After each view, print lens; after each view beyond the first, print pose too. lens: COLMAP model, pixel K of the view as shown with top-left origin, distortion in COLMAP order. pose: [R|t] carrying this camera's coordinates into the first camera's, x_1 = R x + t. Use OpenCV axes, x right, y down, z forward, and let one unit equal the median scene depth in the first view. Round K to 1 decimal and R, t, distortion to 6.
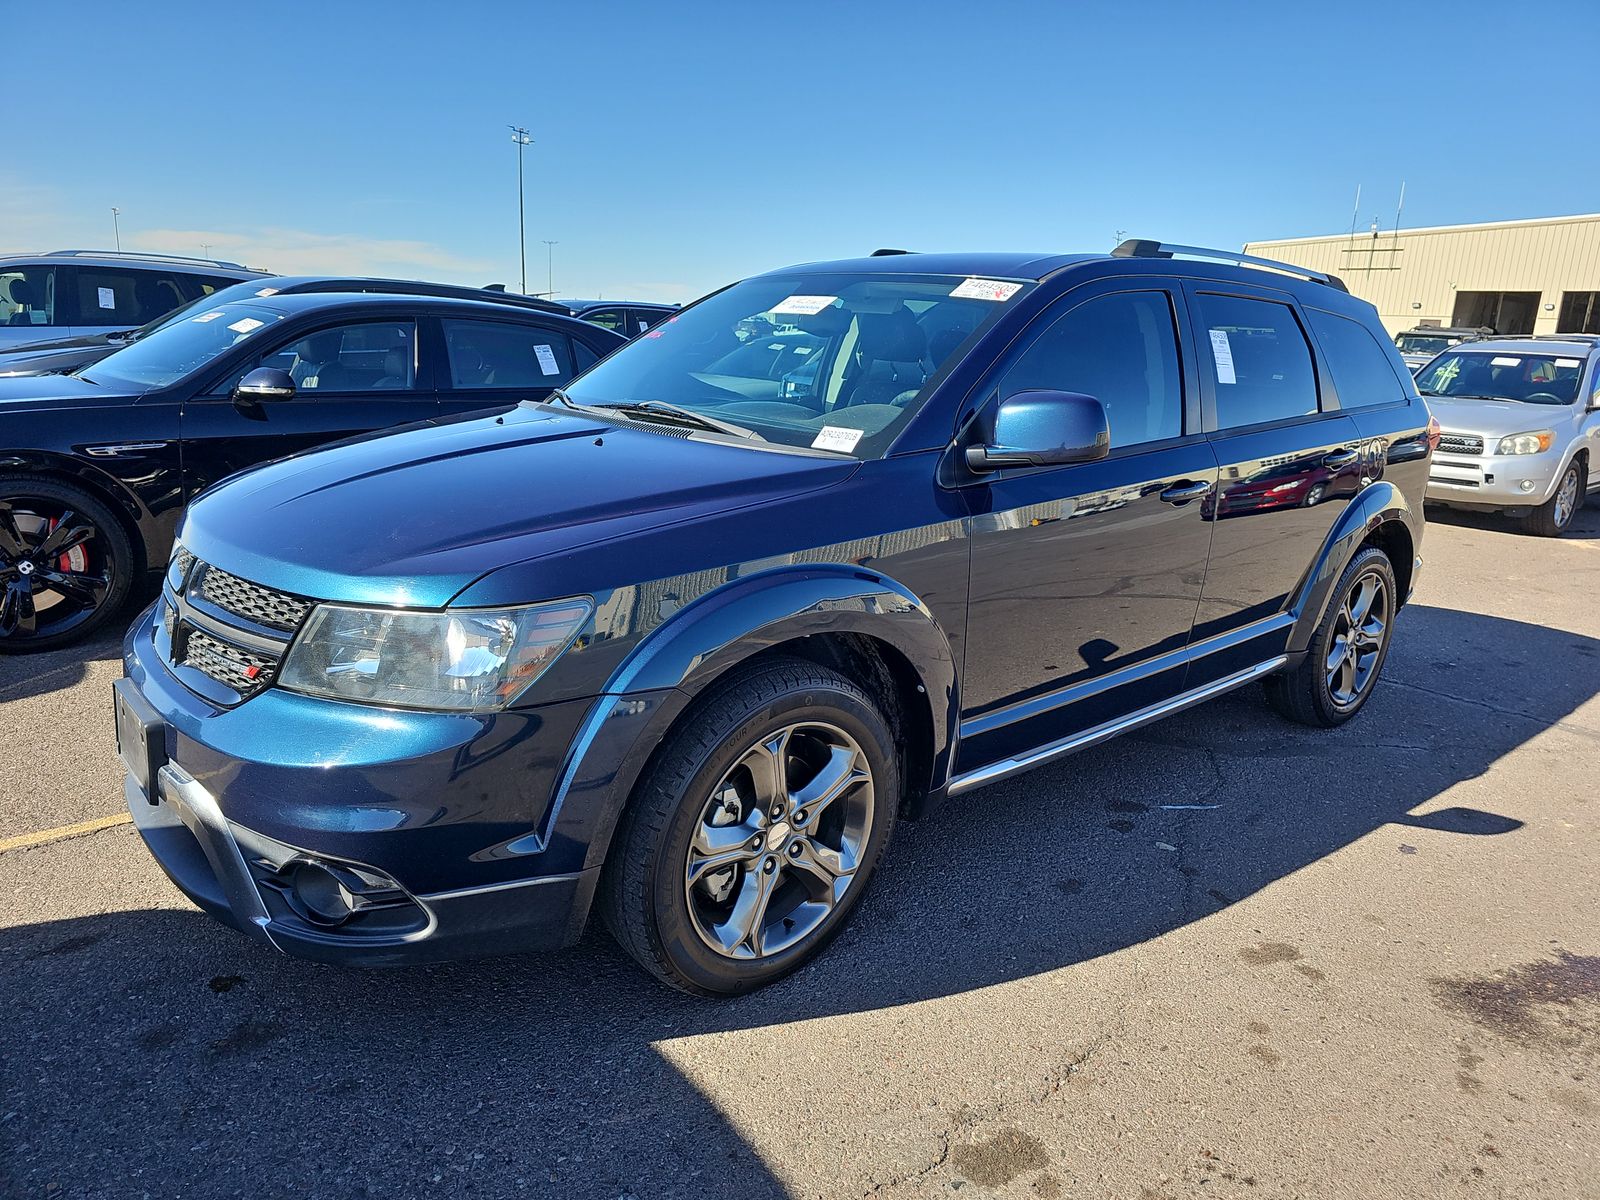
lens RADIAL K [[1023.6, 0, 800.0], [0, 1023.6, 600.0], [0, 0, 1]] dist [0.026150, -0.000364]
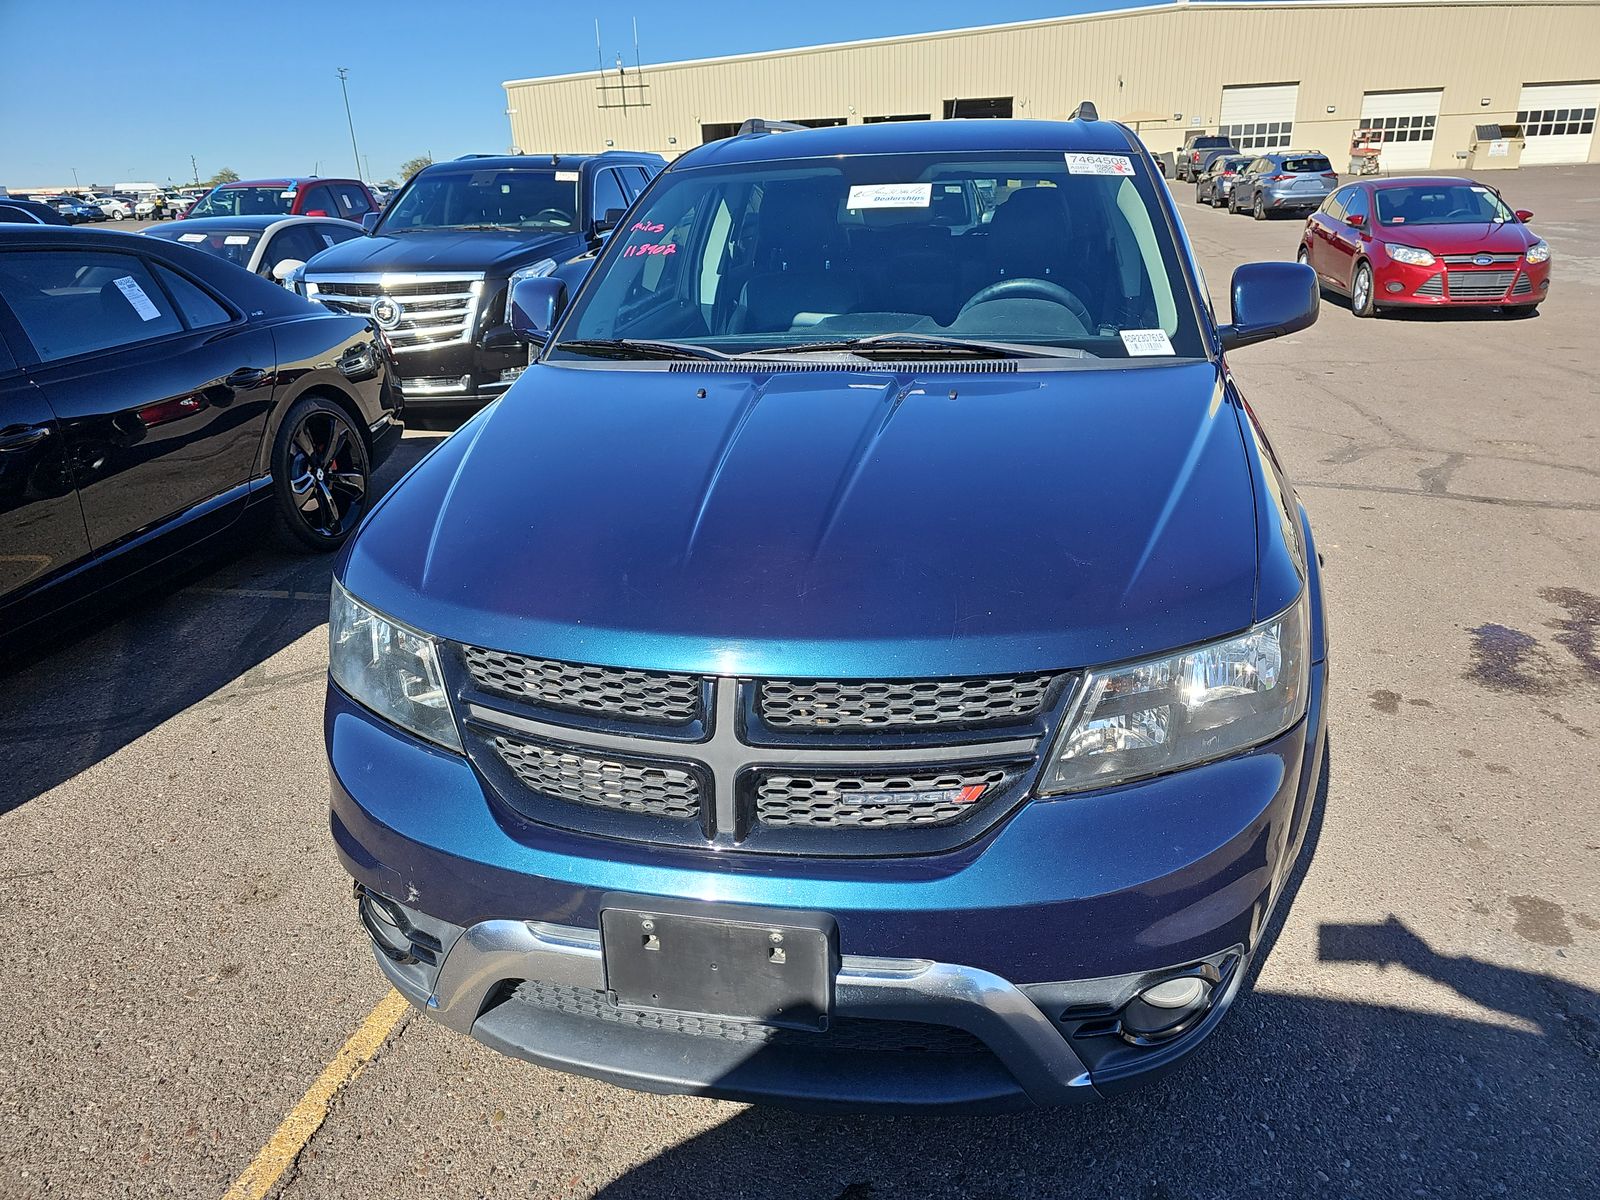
lens RADIAL K [[1029.0, 0, 800.0], [0, 1029.0, 600.0], [0, 0, 1]] dist [0.003984, -0.001810]
pose [[0.797771, -0.288475, 0.529475, -0.719513], [0.215973, 0.956574, 0.195761, -0.170732], [-0.562954, -0.041821, 0.825430, 0.352244]]
